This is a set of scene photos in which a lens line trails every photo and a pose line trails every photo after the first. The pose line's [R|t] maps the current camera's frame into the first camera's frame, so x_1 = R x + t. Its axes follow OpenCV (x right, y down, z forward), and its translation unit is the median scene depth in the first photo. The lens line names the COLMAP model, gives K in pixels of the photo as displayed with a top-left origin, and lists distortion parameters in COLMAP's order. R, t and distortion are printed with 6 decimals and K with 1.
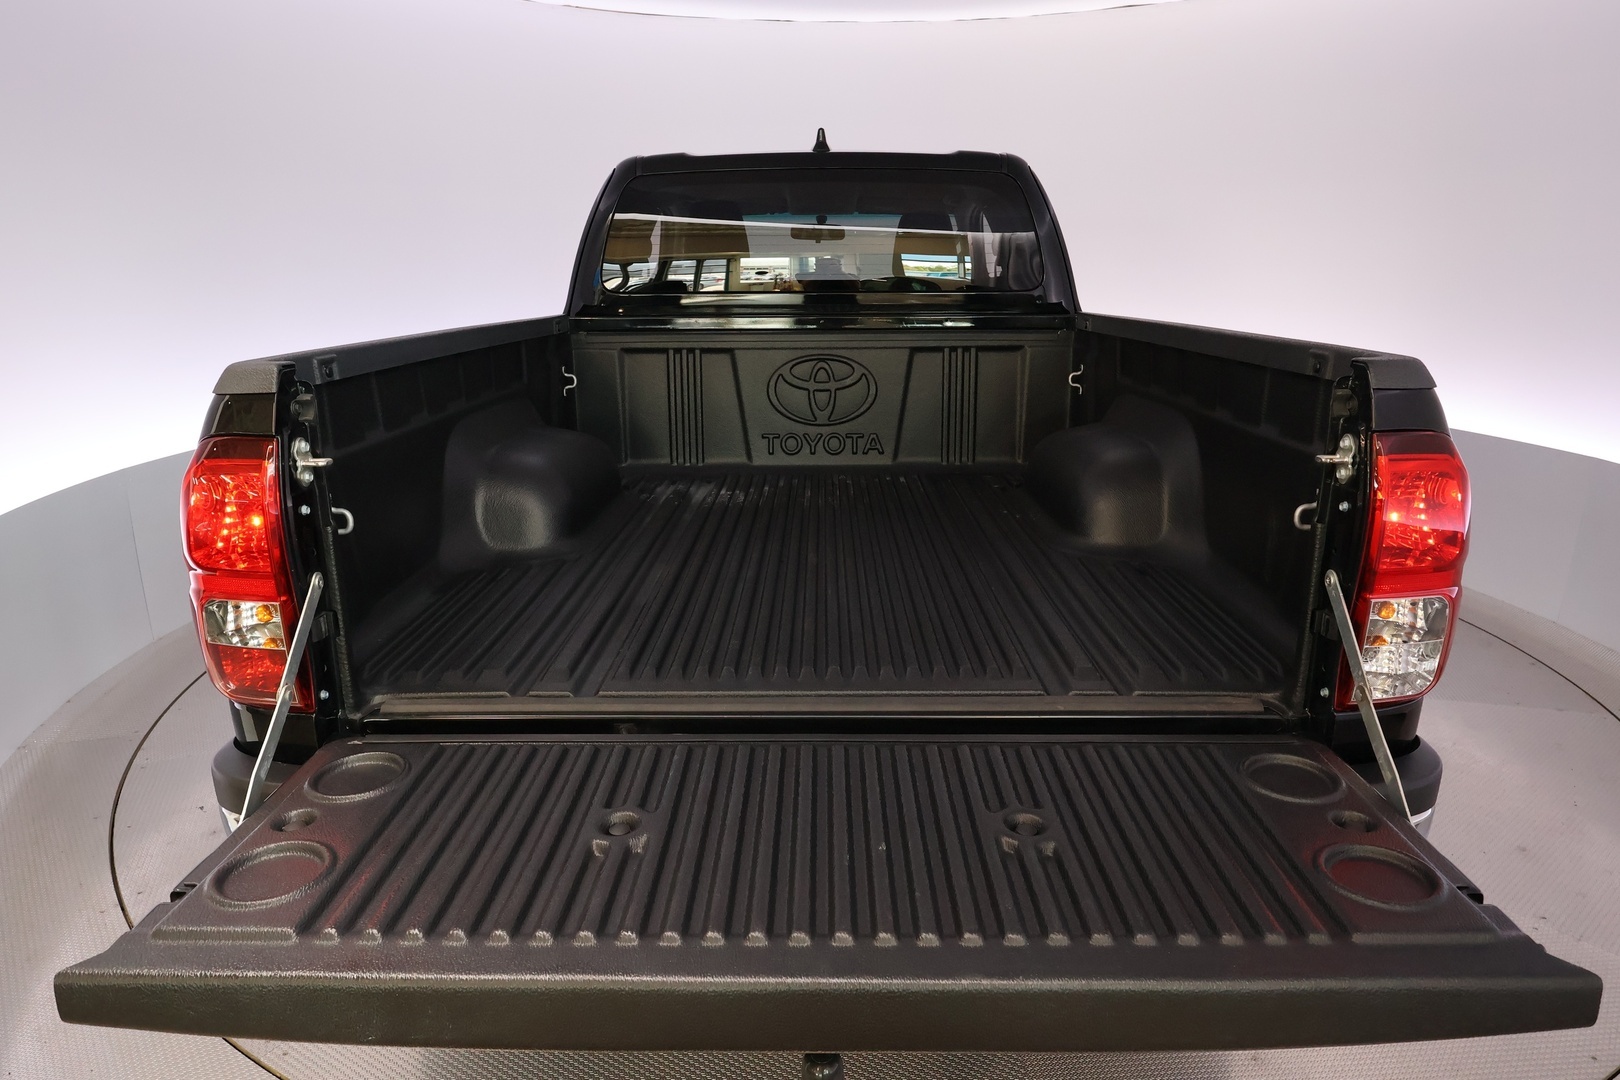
lens RADIAL K [[1068.9, 0, 808.6], [0, 1068.9, 537.0], [0, 0, 1]] dist [0.033473, 0.000537]
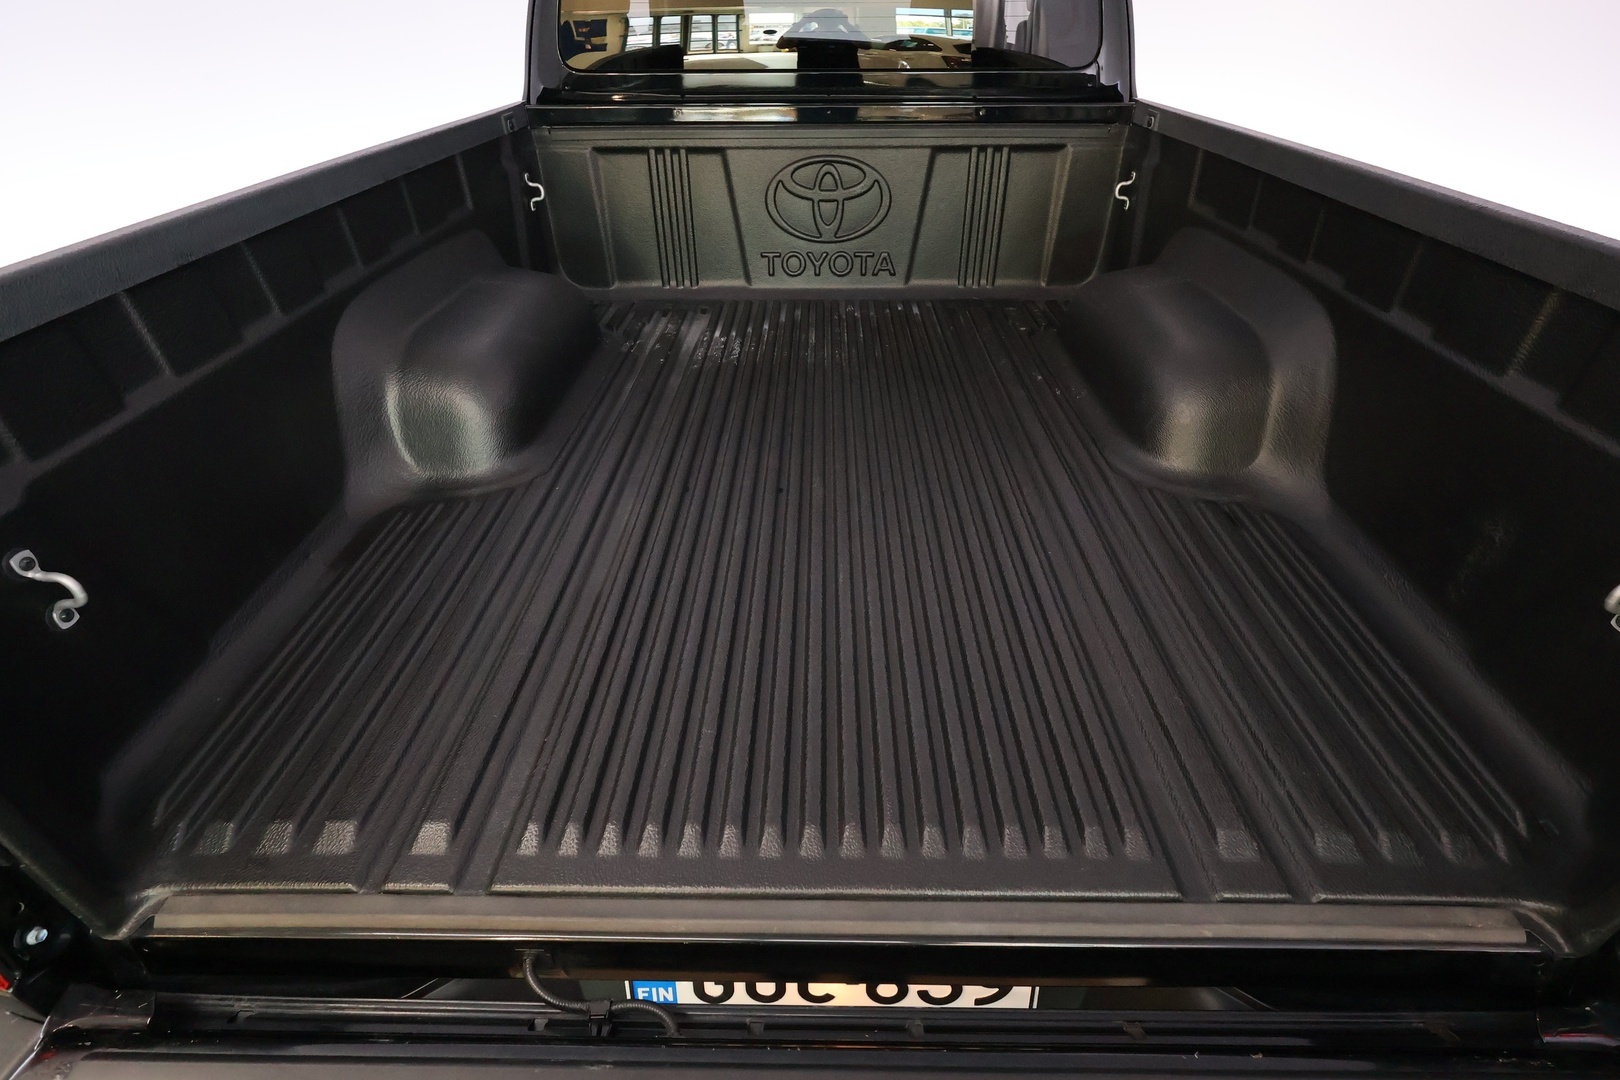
lens RADIAL K [[748.0, 0, 811.7], [0, 748.0, 540.9], [0, 0, 1]] dist [-0.002062, 0.000236]
pose [[1.000000, -0.000526, -0.000658, -0.000612], [0.000735, 0.926299, 0.376789, -0.110241], [0.000411, -0.376789, 0.926299, 0.330571]]
